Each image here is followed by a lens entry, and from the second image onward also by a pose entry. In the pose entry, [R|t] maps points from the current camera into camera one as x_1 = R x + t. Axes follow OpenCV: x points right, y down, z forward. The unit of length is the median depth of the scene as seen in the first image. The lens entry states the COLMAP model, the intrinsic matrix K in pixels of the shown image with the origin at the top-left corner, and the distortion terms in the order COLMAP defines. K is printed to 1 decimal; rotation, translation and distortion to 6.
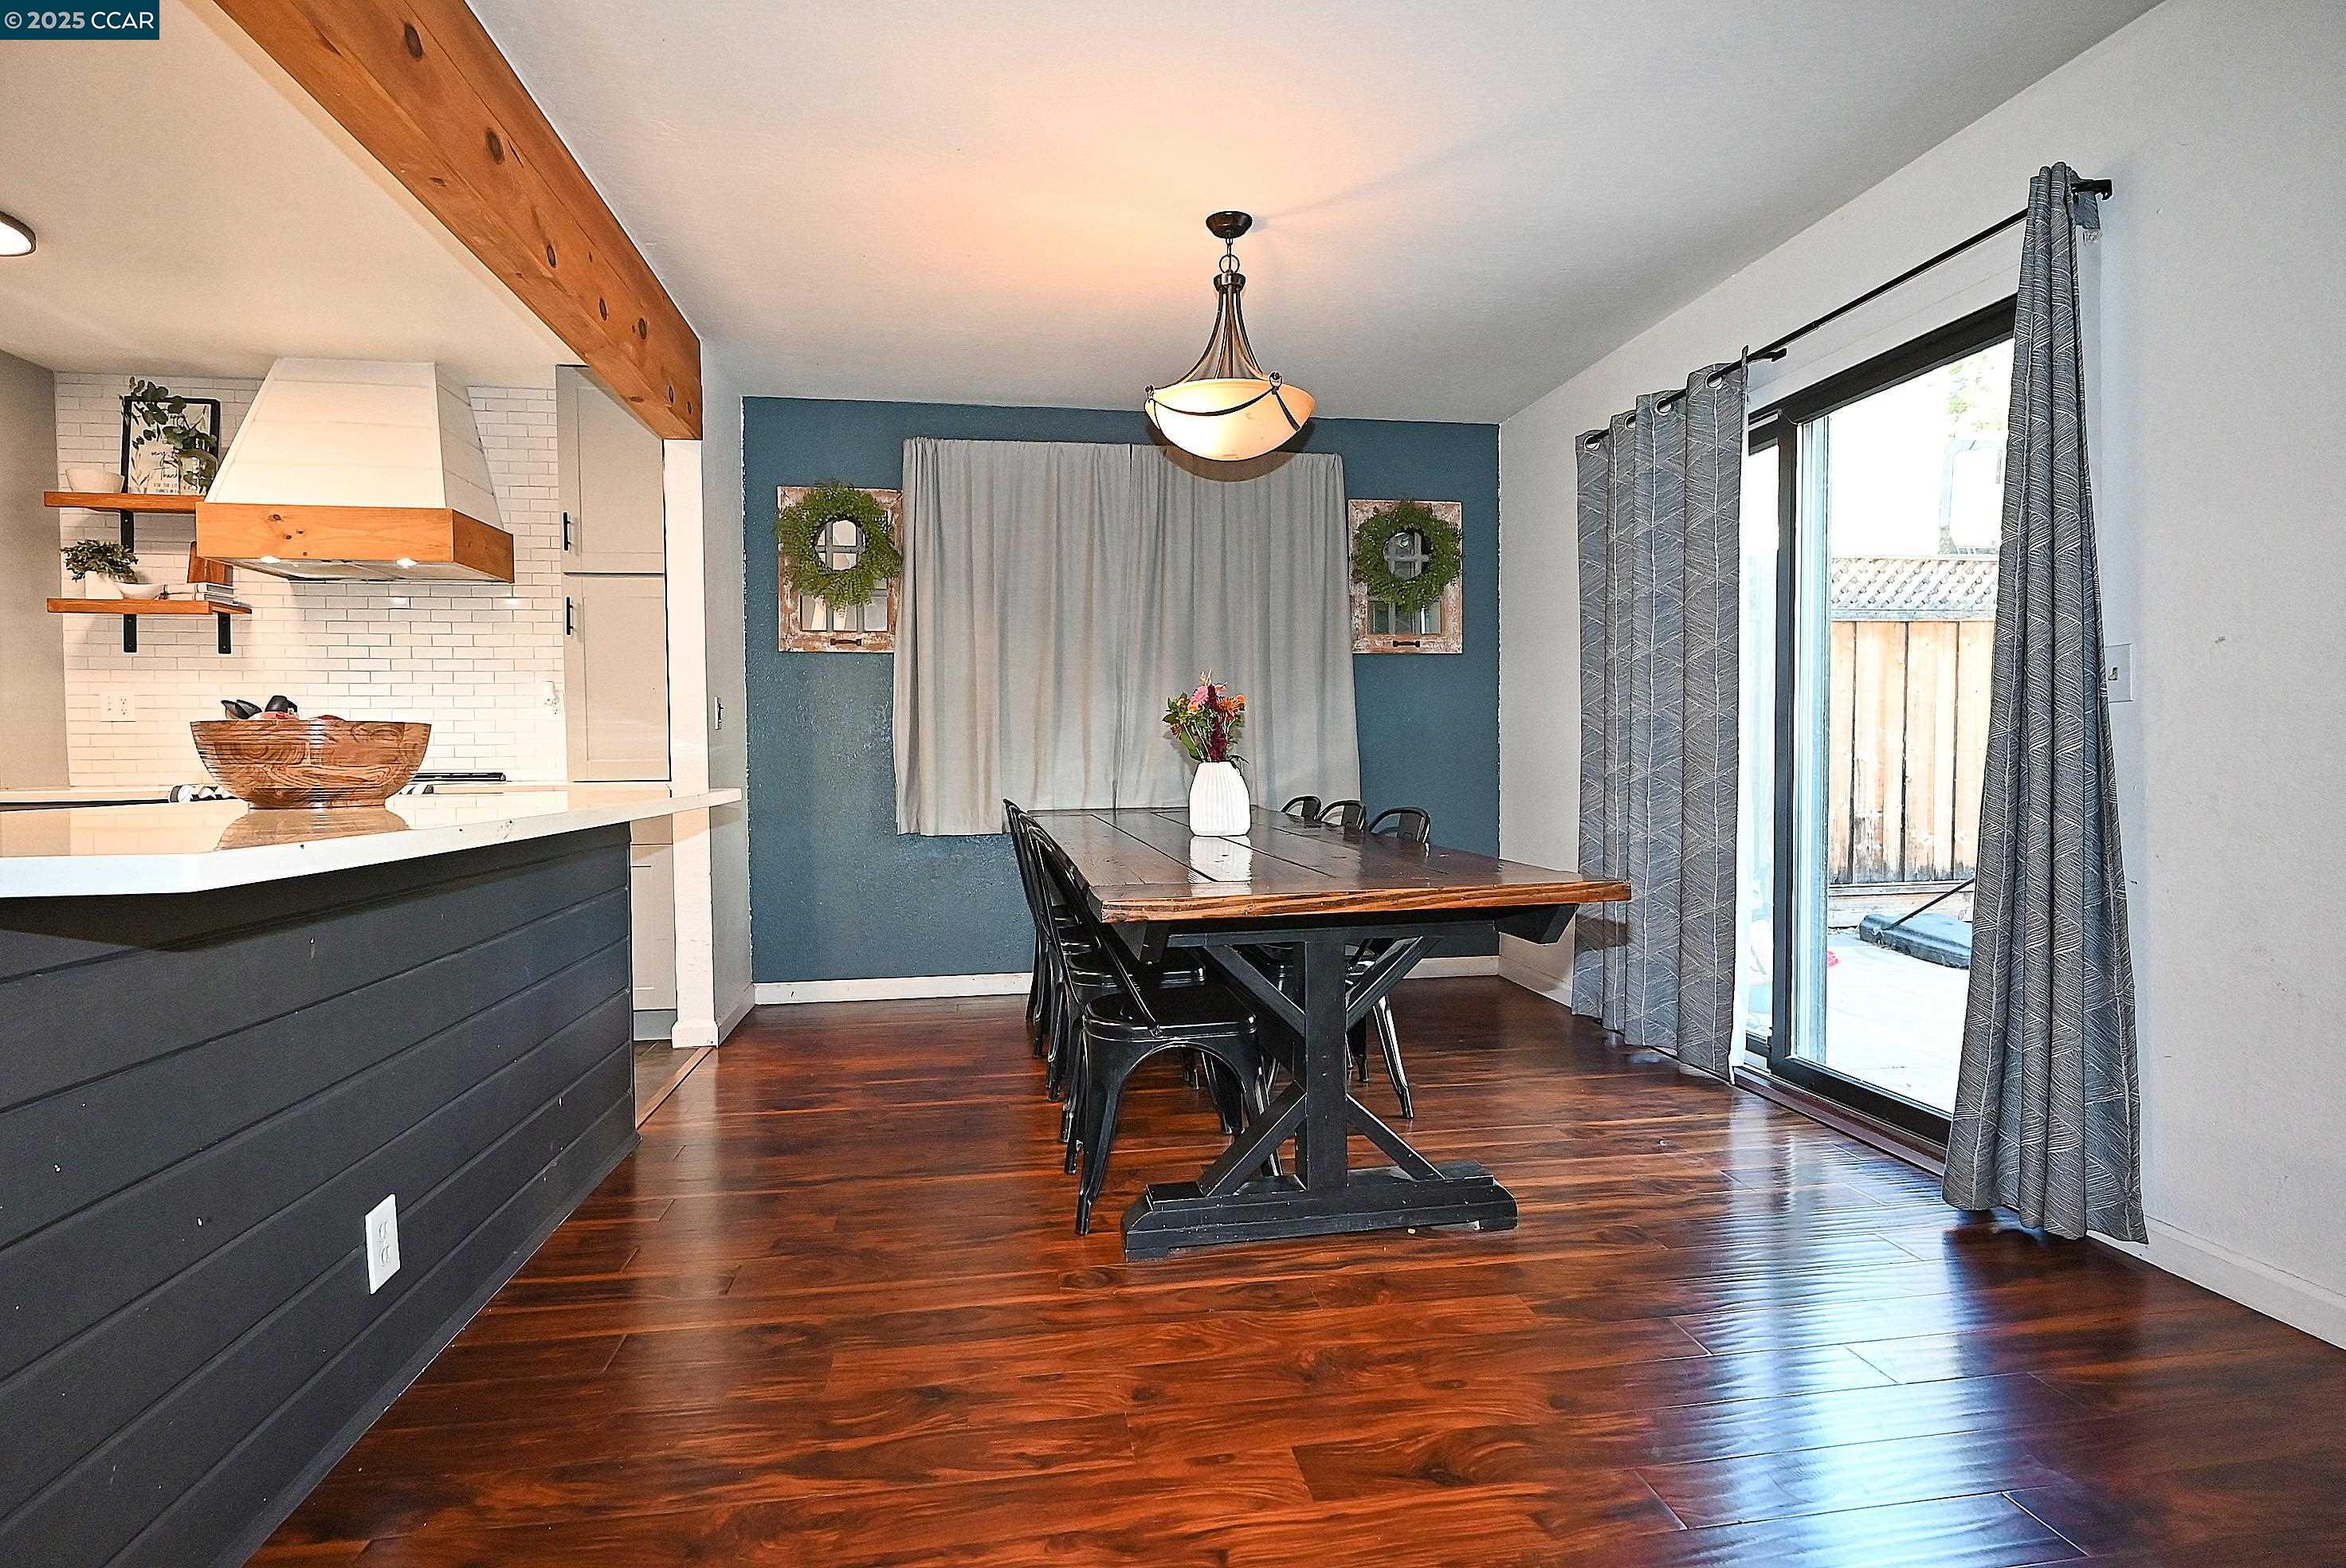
lens RADIAL K [[1165.7, 0, 1177.3], [0, 1165.7, 786.9], [0, 0, 1]] dist [-0.004004, 0.002044]
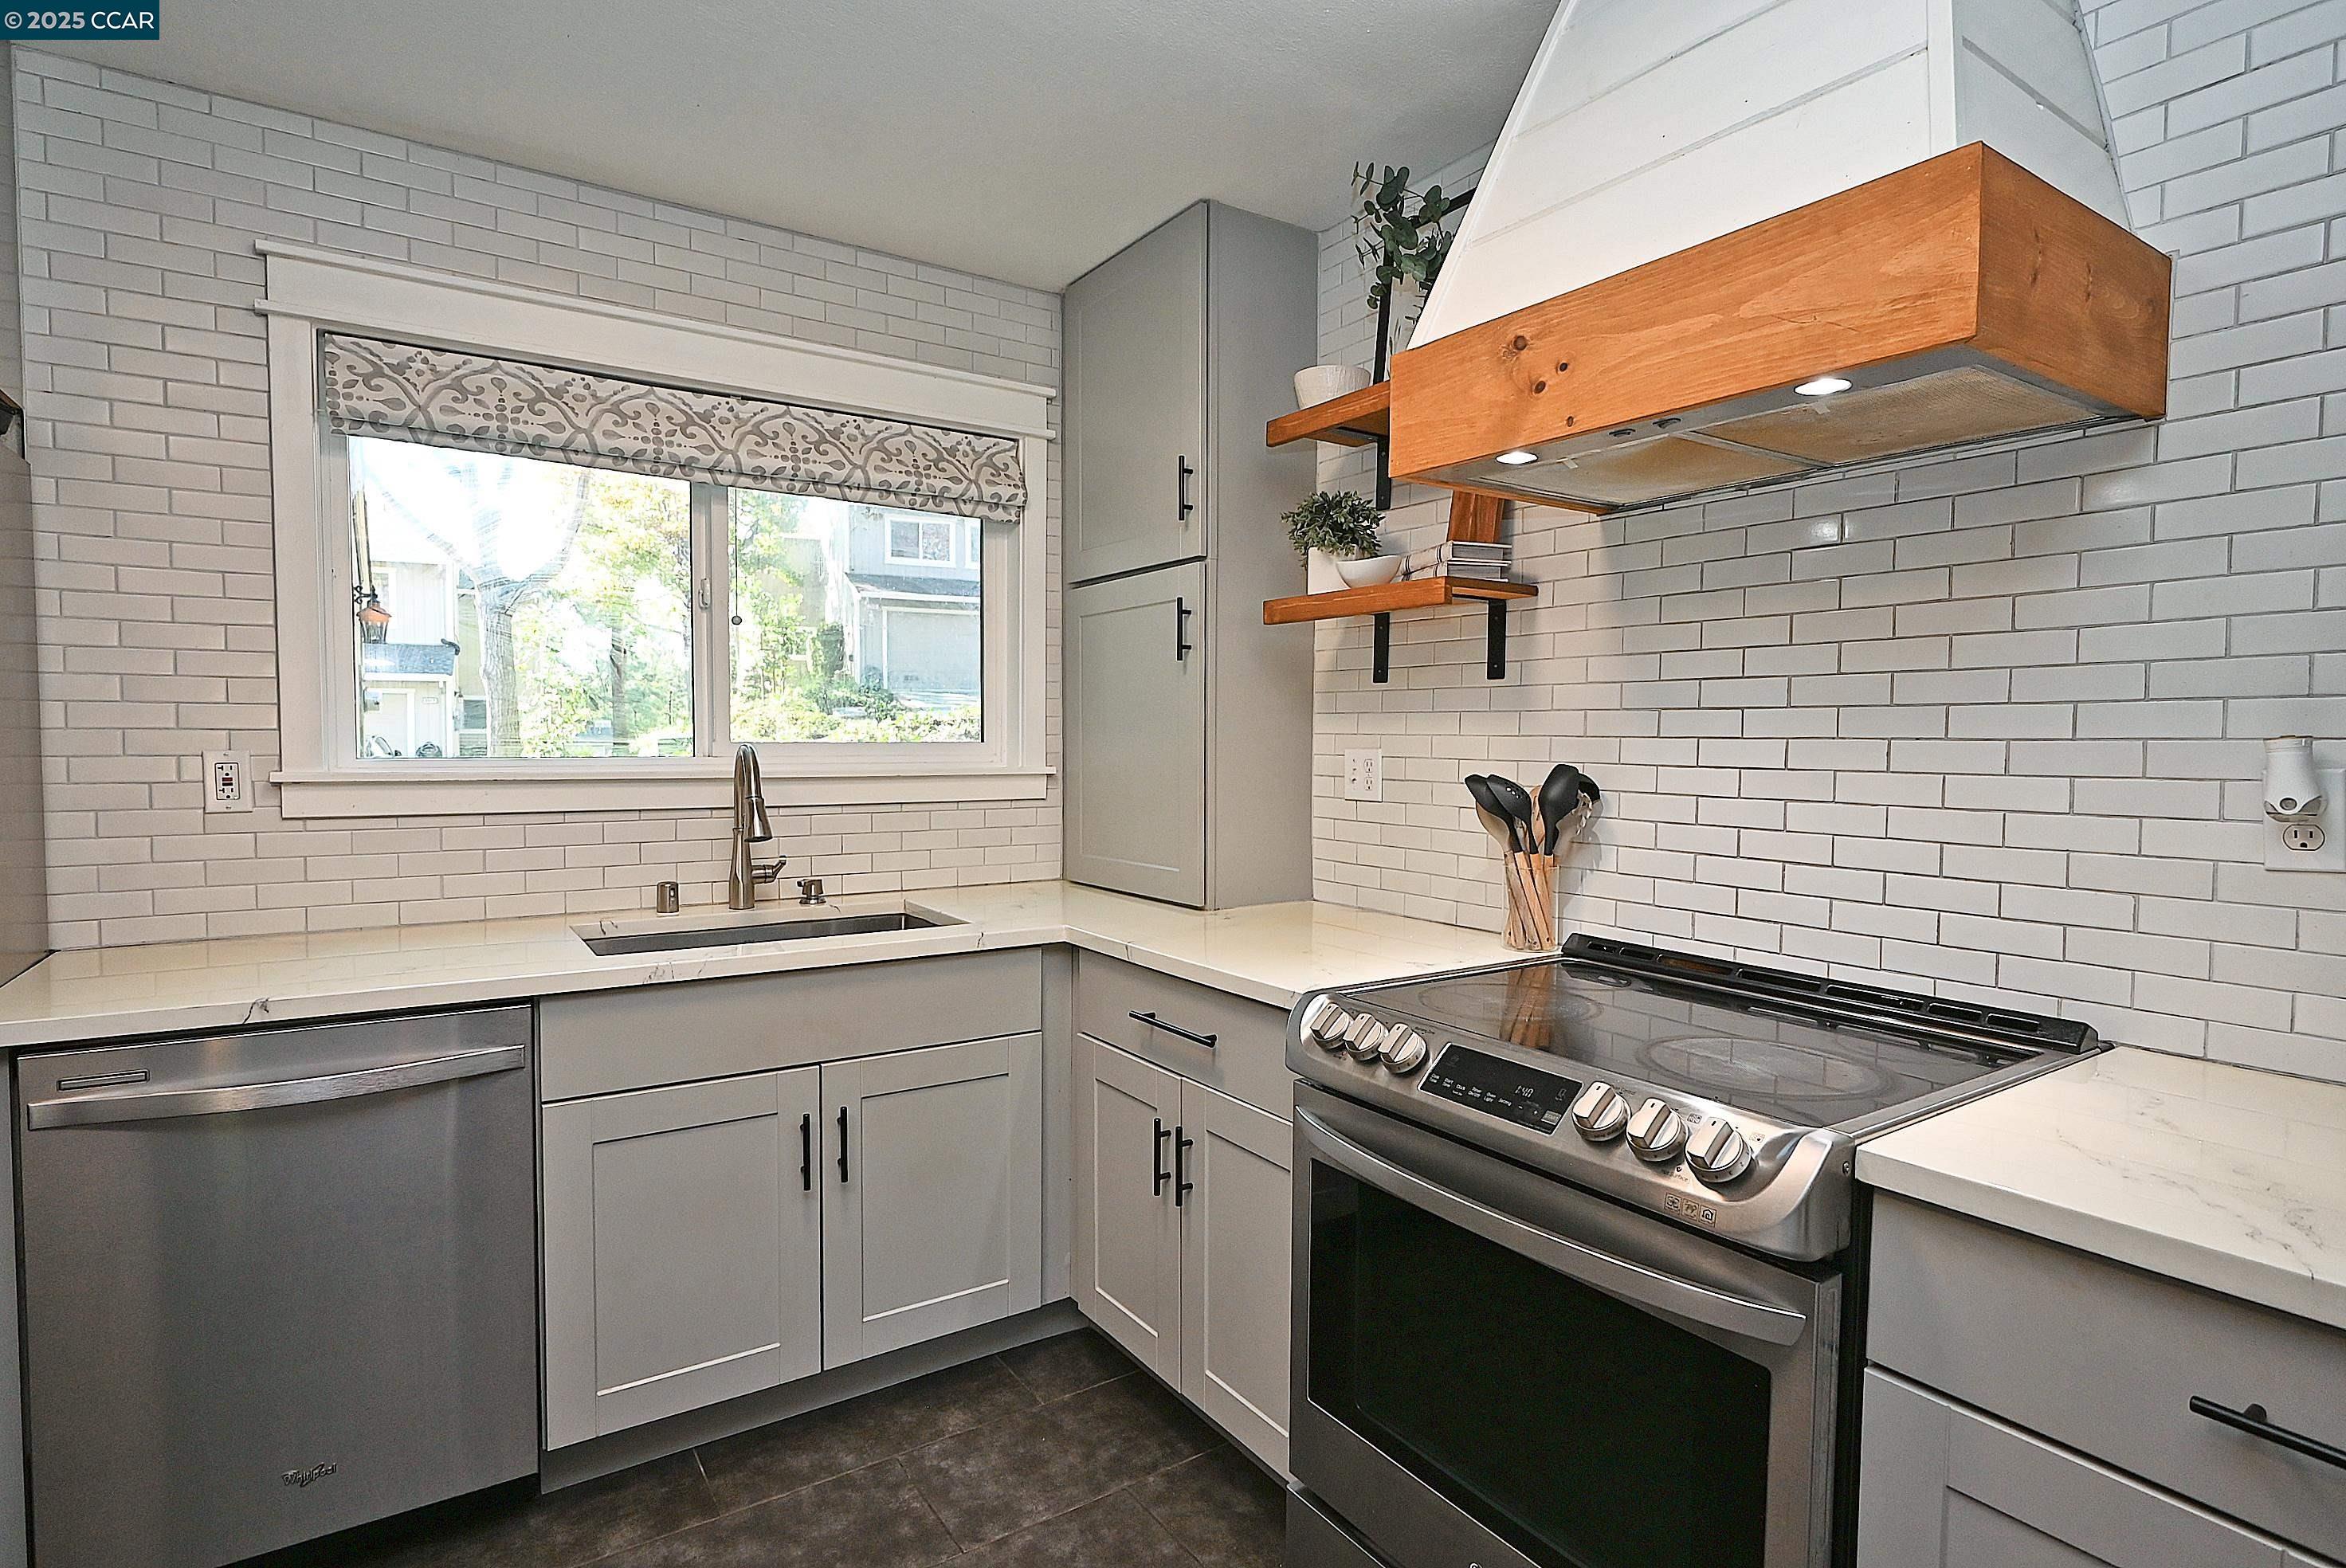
lens RADIAL K [[1175.4, 0, 1165.5], [0, 1175.4, 783.3], [0, 0, 1]] dist [-0.004351, 0.000942]
pose [[0.417905, 0.049418, -0.907145, -0.422401], [-0.033085, 0.998685, 0.039163, -0.087094], [0.907888, 0.013647, 0.418991, 0.675544]]
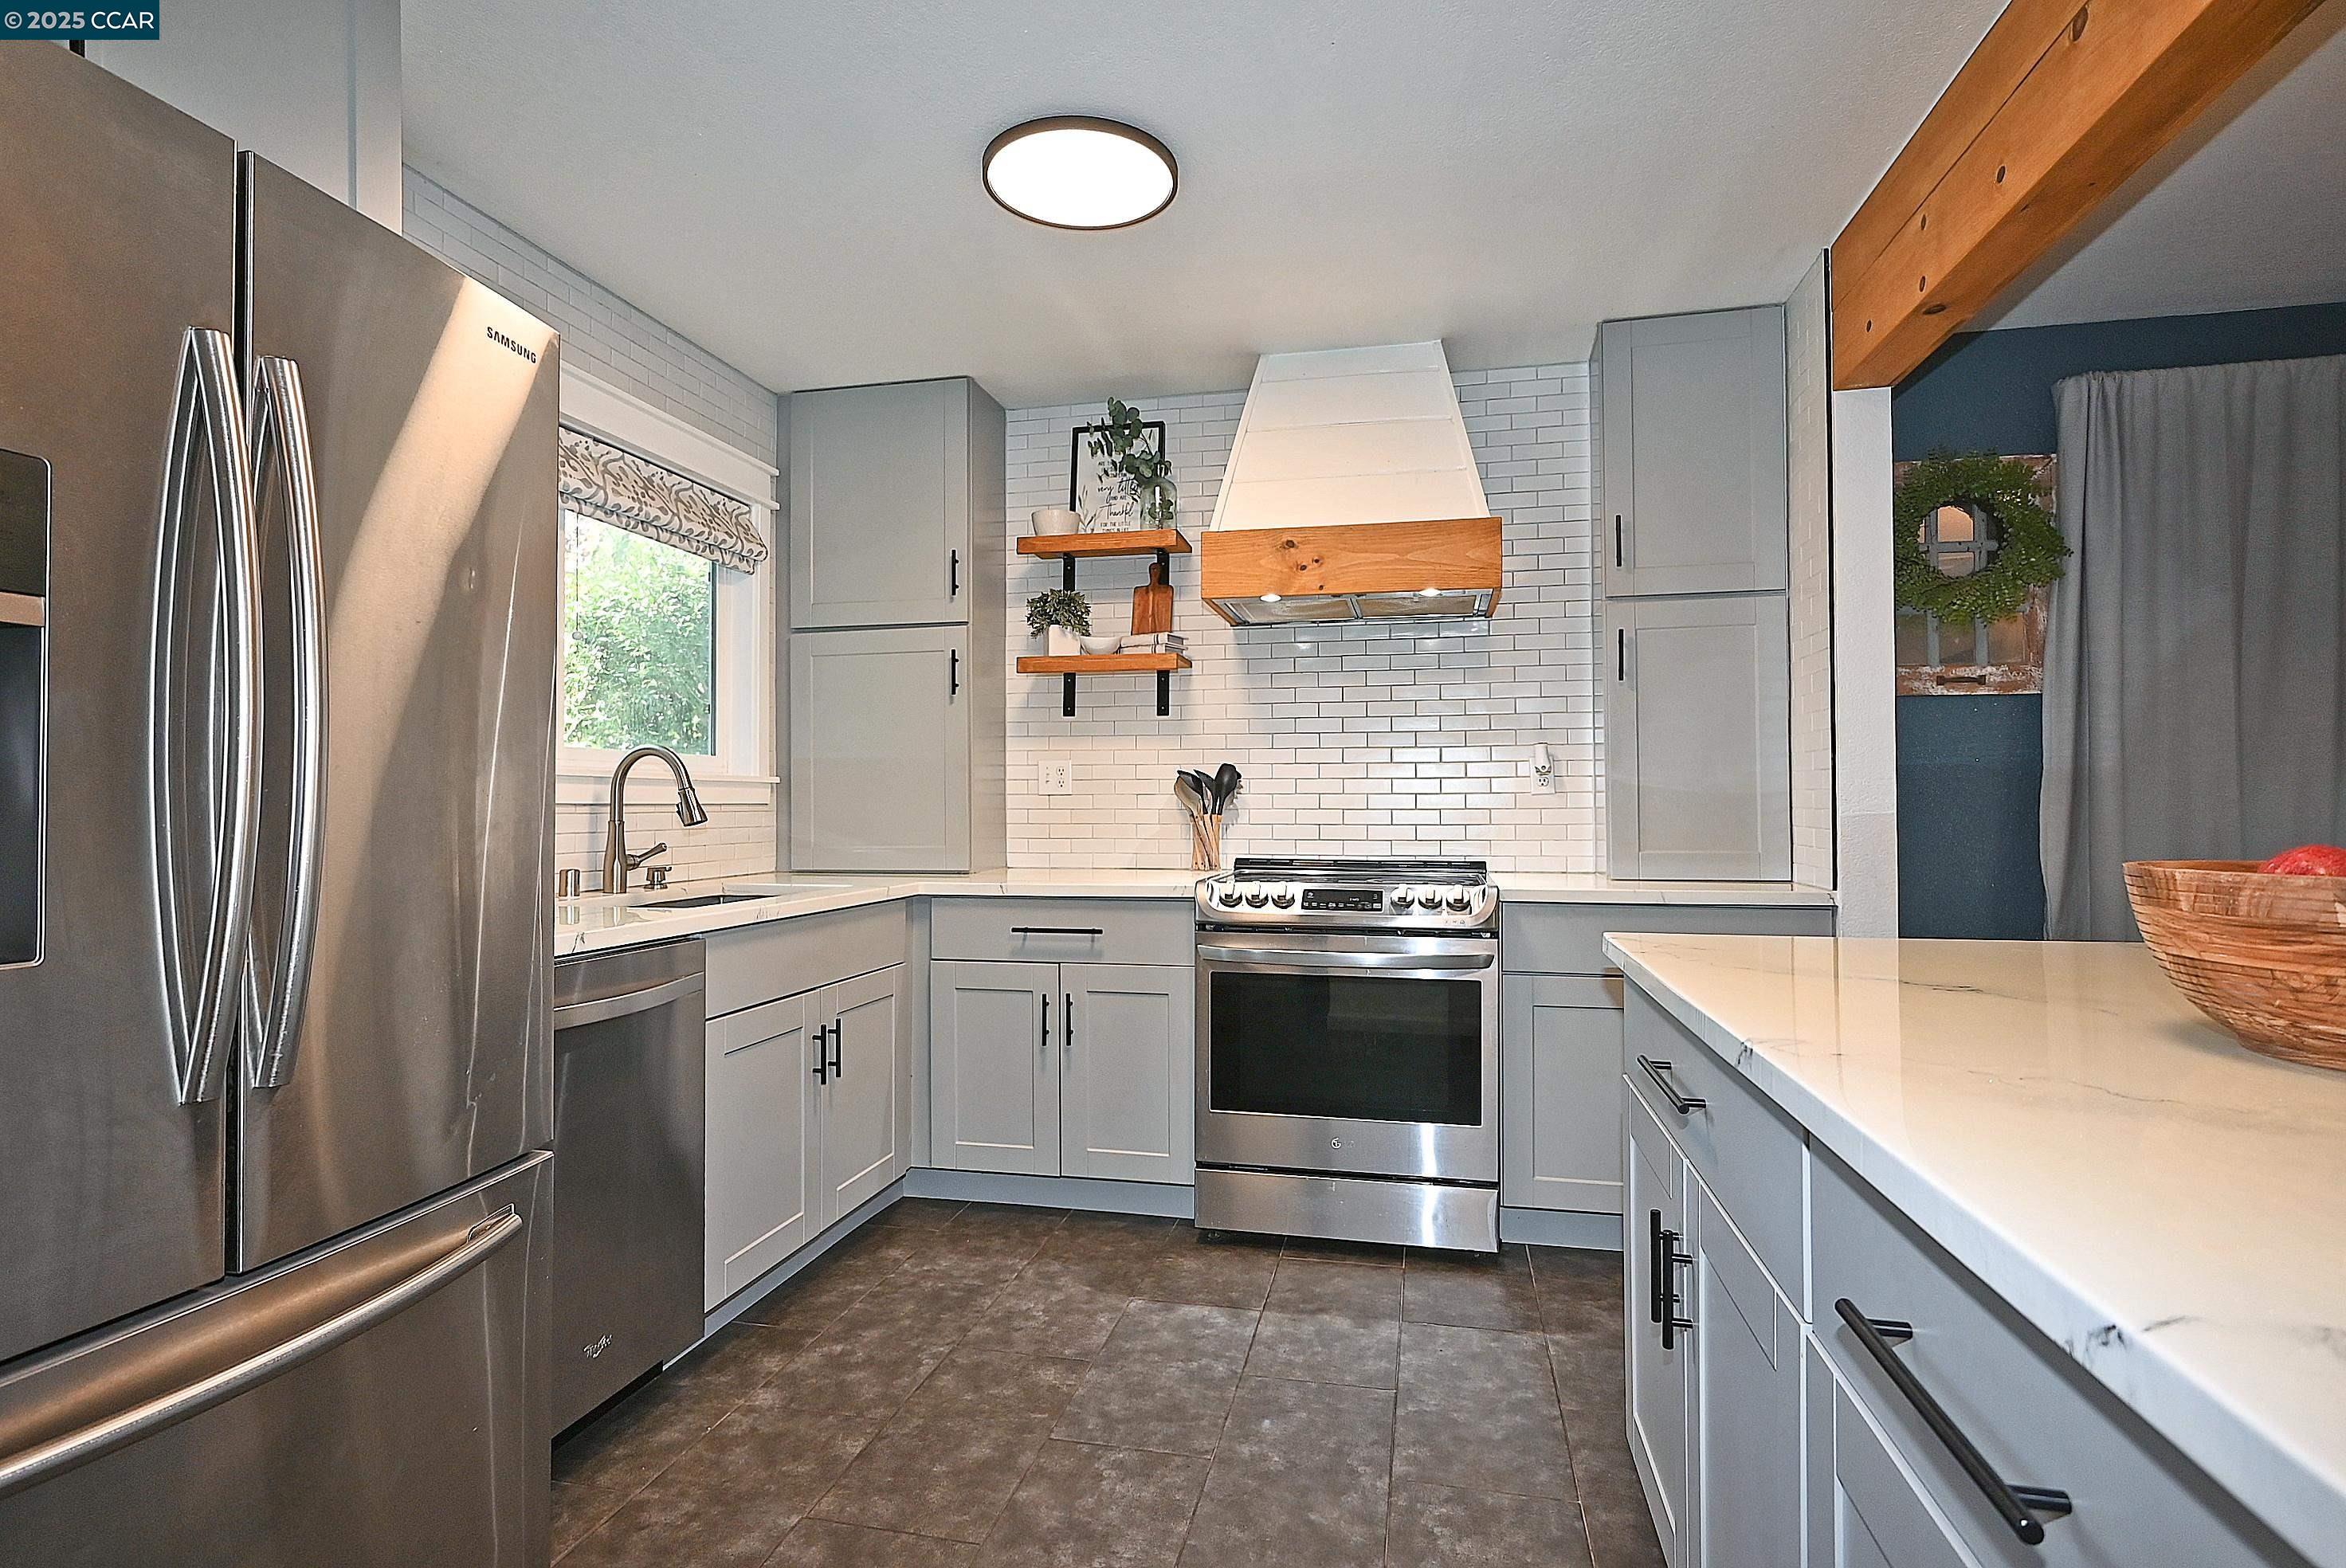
lens RADIAL K [[1175.4, 0, 1165.5], [0, 1175.4, 783.3], [0, 0, 1]] dist [-0.004351, 0.000942]
pose [[0.929358, 0.001189, -0.369178, -0.517917], [-0.015904, 0.999195, -0.036817, -0.034532], [0.368837, 0.040087, 0.928629, 0.212203]]
